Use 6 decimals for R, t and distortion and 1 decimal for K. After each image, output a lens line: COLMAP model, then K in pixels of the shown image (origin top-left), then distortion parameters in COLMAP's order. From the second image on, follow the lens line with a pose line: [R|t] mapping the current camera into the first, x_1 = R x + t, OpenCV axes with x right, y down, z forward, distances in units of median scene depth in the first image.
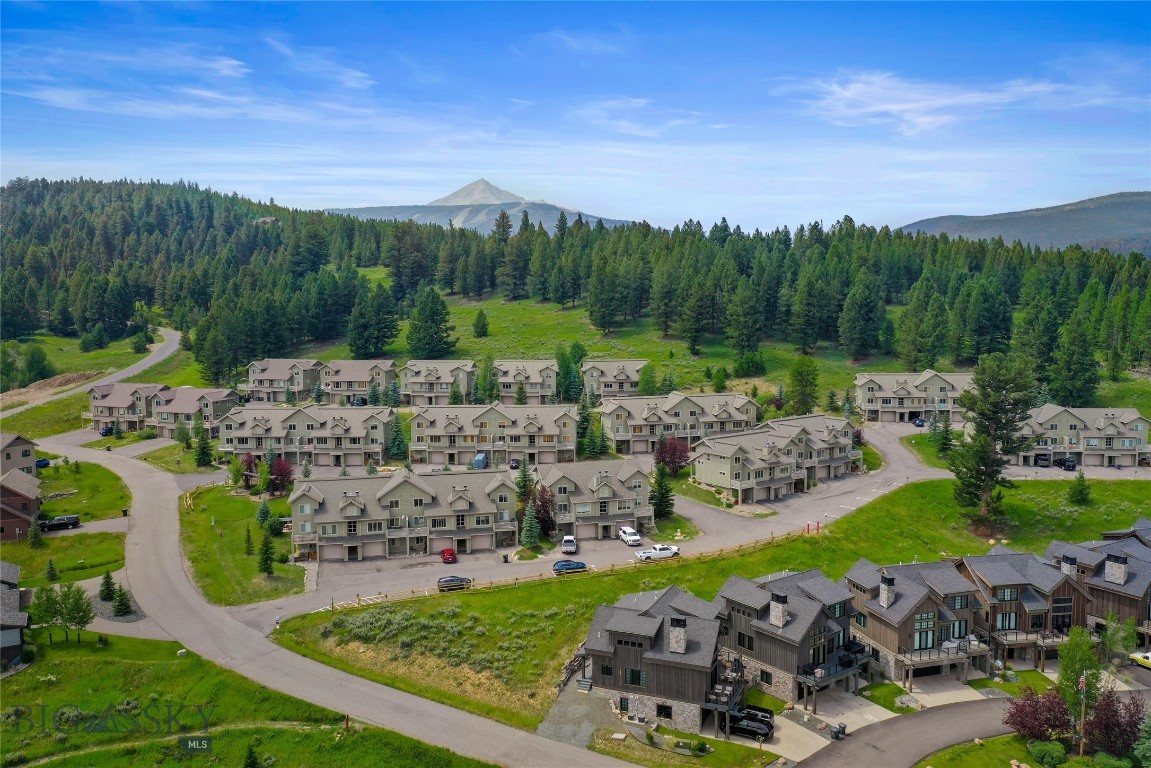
lens RADIAL K [[897.9, 0, 575.5], [0, 897.9, 384.0], [0, 0, 1]] dist [-0.004100, -0.005574]
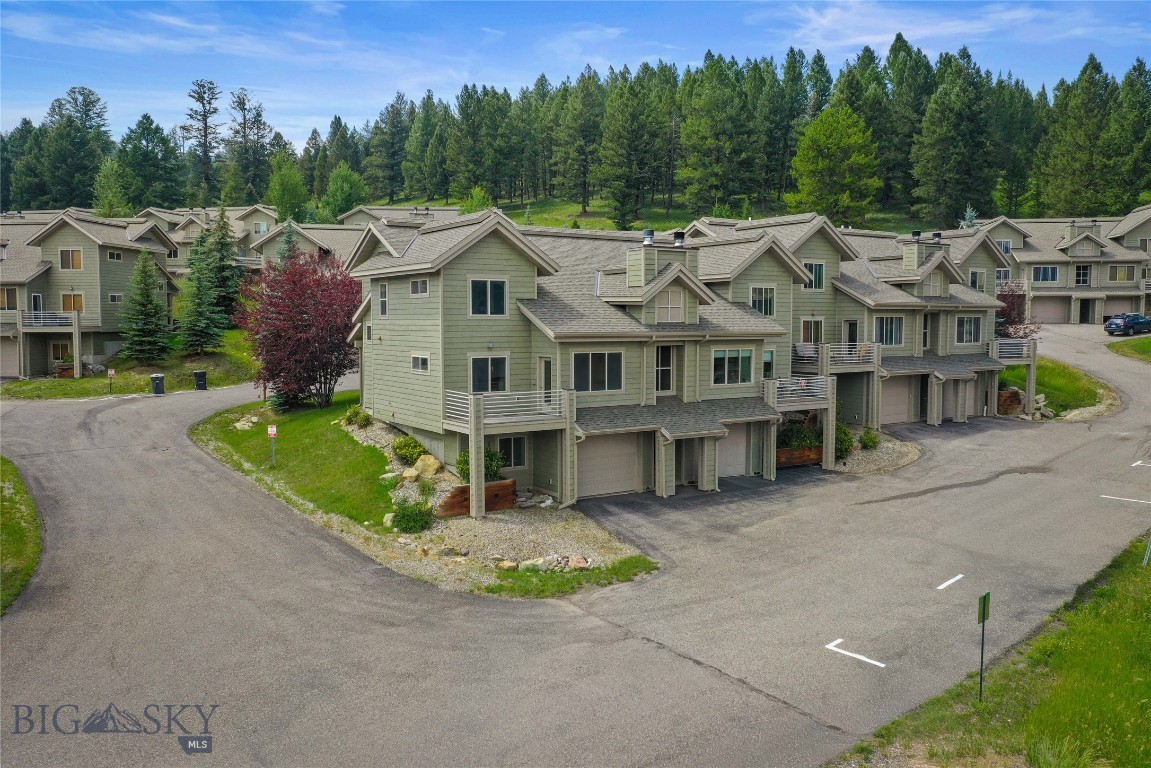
lens RADIAL K [[897.9, 0, 575.5], [0, 897.9, 384.0], [0, 0, 1]] dist [-0.004100, -0.005574]
pose [[0.998994, 0.014299, -0.042504, 0.196196], [-0.015301, 0.999610, -0.023352, 0.102274], [0.042153, 0.023979, 0.998823, 0.748649]]
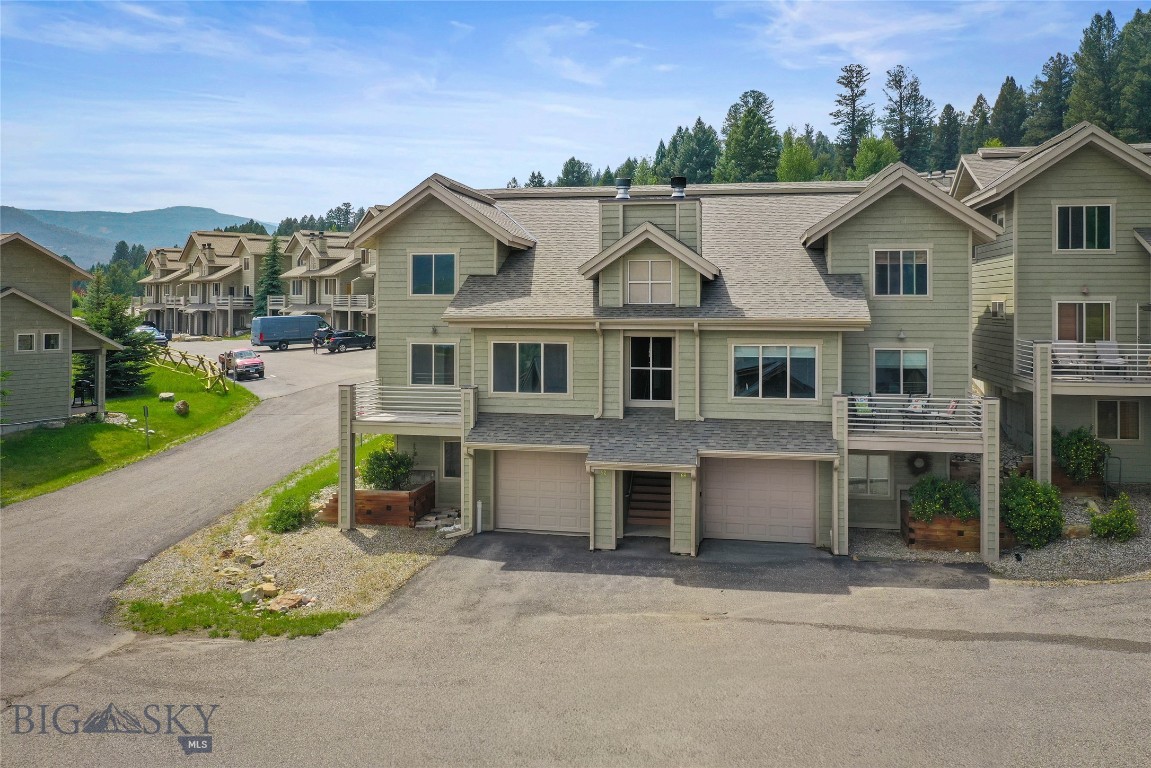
lens RADIAL K [[926.7, 0, 575.7], [0, 926.7, 291.1], [0, 0, 1]] dist [0.002275, 0.006424]
pose [[0.676626, 0.003614, -0.736318, 0.312077], [-0.080338, 0.994380, -0.068944, 0.092286], [0.731931, 0.105804, 0.673114, 0.843842]]
